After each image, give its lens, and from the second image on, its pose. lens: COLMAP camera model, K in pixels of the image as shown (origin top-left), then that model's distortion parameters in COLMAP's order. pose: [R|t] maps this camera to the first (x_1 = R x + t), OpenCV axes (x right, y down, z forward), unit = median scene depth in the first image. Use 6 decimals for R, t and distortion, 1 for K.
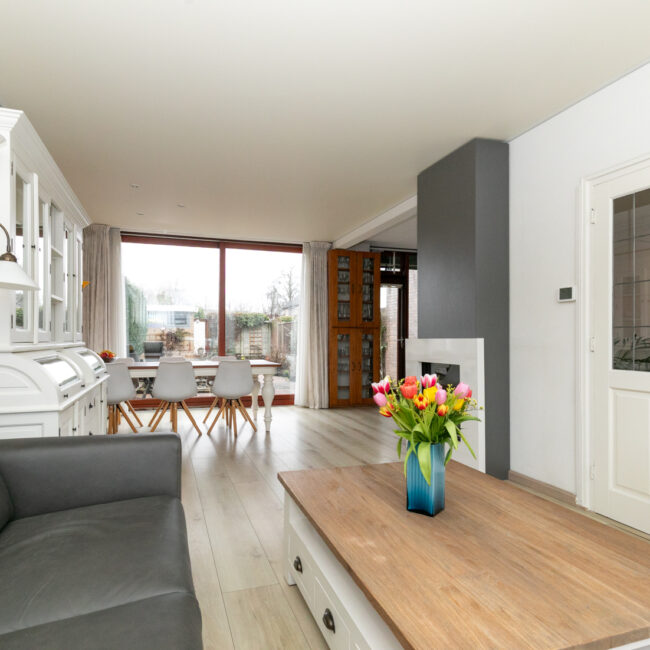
lens RADIAL K [[436.0, 0, 325.3], [0, 436.0, 336.1], [0, 0, 1]] dist [0.005318, -0.002560]
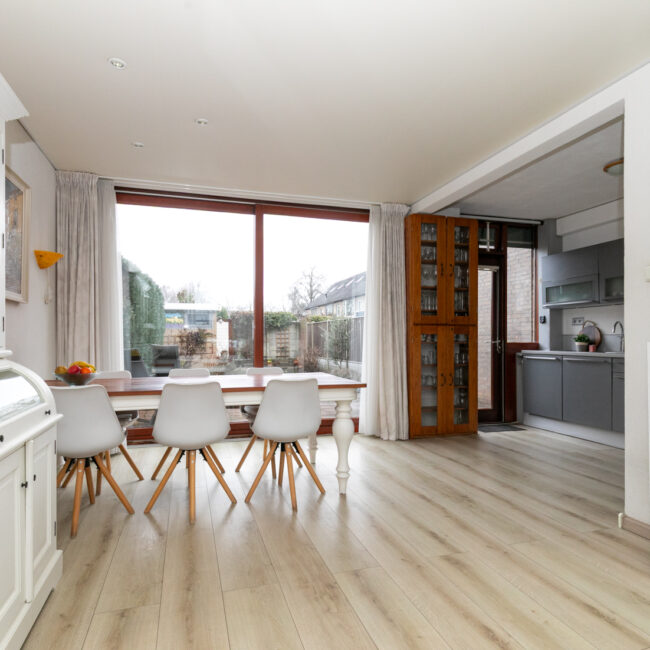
lens RADIAL K [[436.0, 0, 325.3], [0, 436.0, 336.1], [0, 0, 1]] dist [0.005318, -0.002560]
pose [[0.998940, -0.003055, -0.045935, -0.090699], [0.002936, 0.999992, -0.002647, 0.000131], [0.045943, 0.002510, 0.998941, 0.279140]]
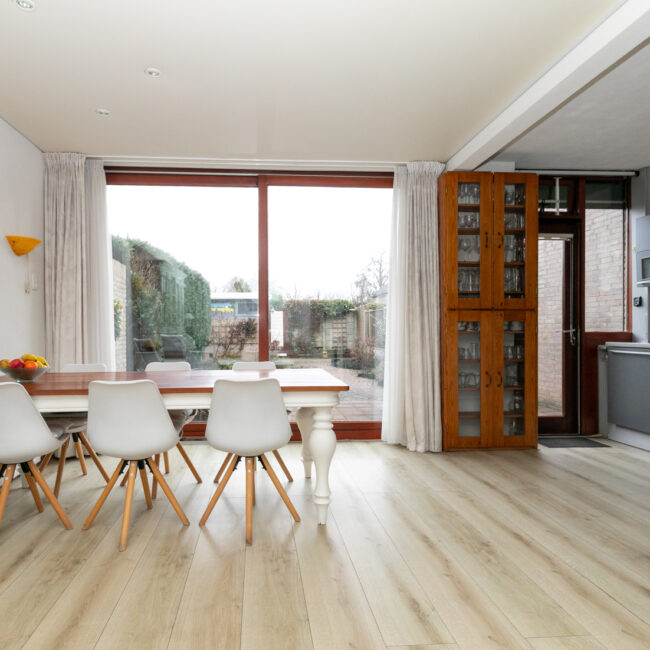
lens RADIAL K [[450.9, 0, 295.6], [0, 450.9, 330.6], [0, 0, 1]] dist [0.007179, -0.002256]
pose [[0.964250, -0.005276, -0.264941, -0.019218], [0.007554, 0.999943, 0.007580, 0.000873], [0.264885, -0.009310, 0.964235, 0.367115]]
